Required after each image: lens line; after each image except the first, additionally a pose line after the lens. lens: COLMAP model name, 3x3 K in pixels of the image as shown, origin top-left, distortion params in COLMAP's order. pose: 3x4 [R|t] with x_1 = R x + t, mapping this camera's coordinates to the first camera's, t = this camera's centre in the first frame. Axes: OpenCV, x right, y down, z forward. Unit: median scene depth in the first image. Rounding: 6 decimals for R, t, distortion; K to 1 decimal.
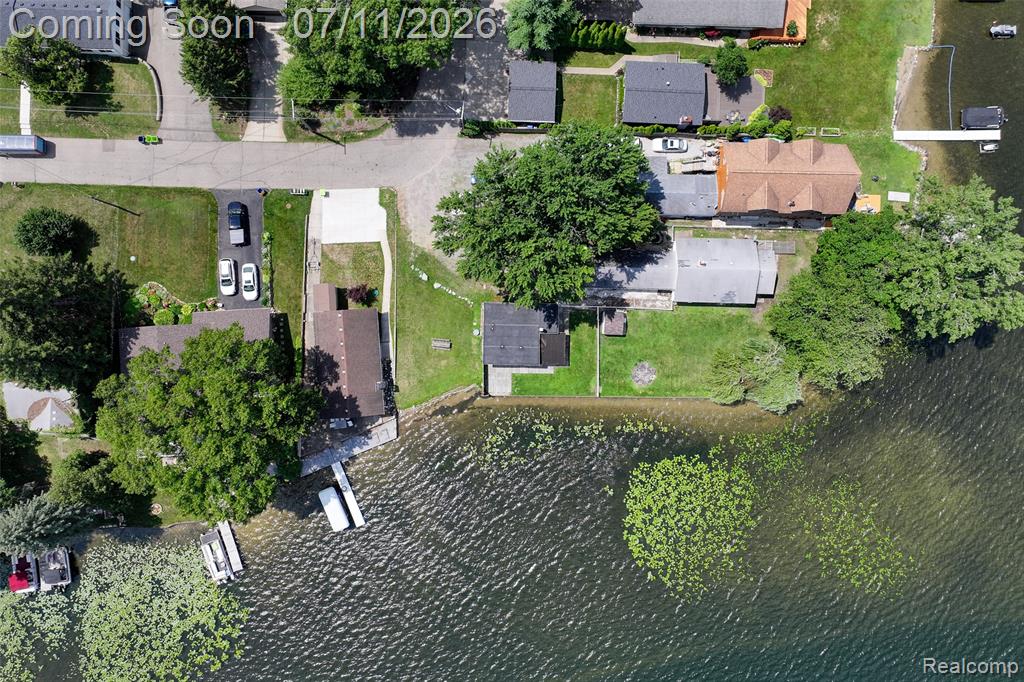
lens RADIAL K [[840.2, 0, 511.8], [0, 840.2, 341.4], [0, 0, 1]] dist [-0.002560, -0.020077]
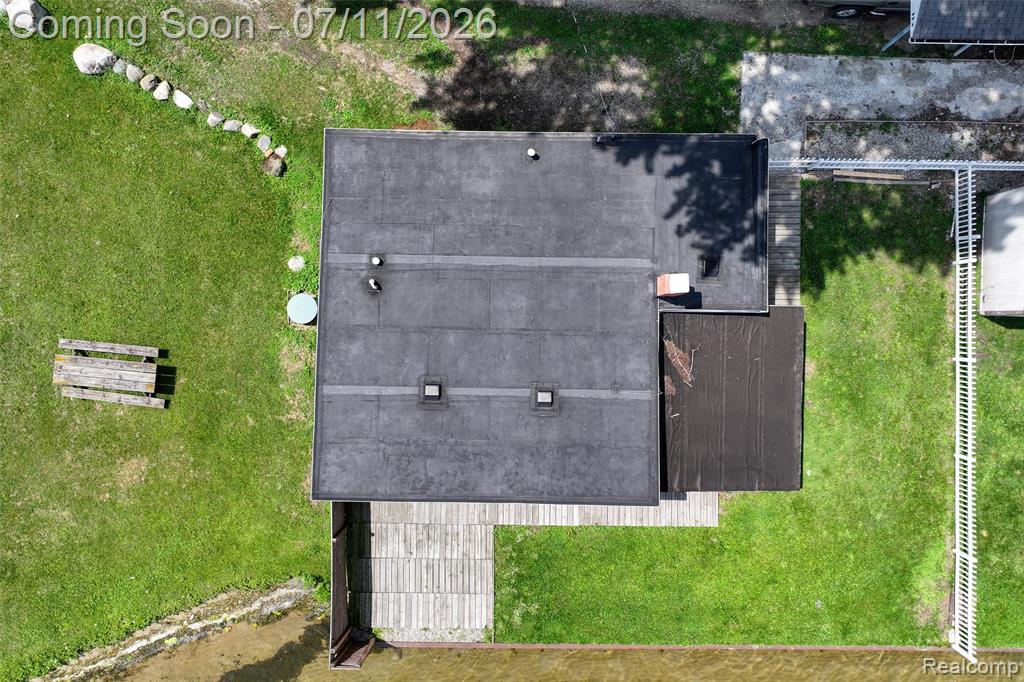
lens RADIAL K [[840.2, 0, 505.7], [0, 840.2, 340.6], [0, 0, 1]] dist [-0.002560, -0.020077]
pose [[0.999942, -0.004572, -0.009725, 0.004327], [0.004588, 0.999988, 0.001669, -0.003766], [0.009717, -0.001714, 0.999951, 0.817202]]
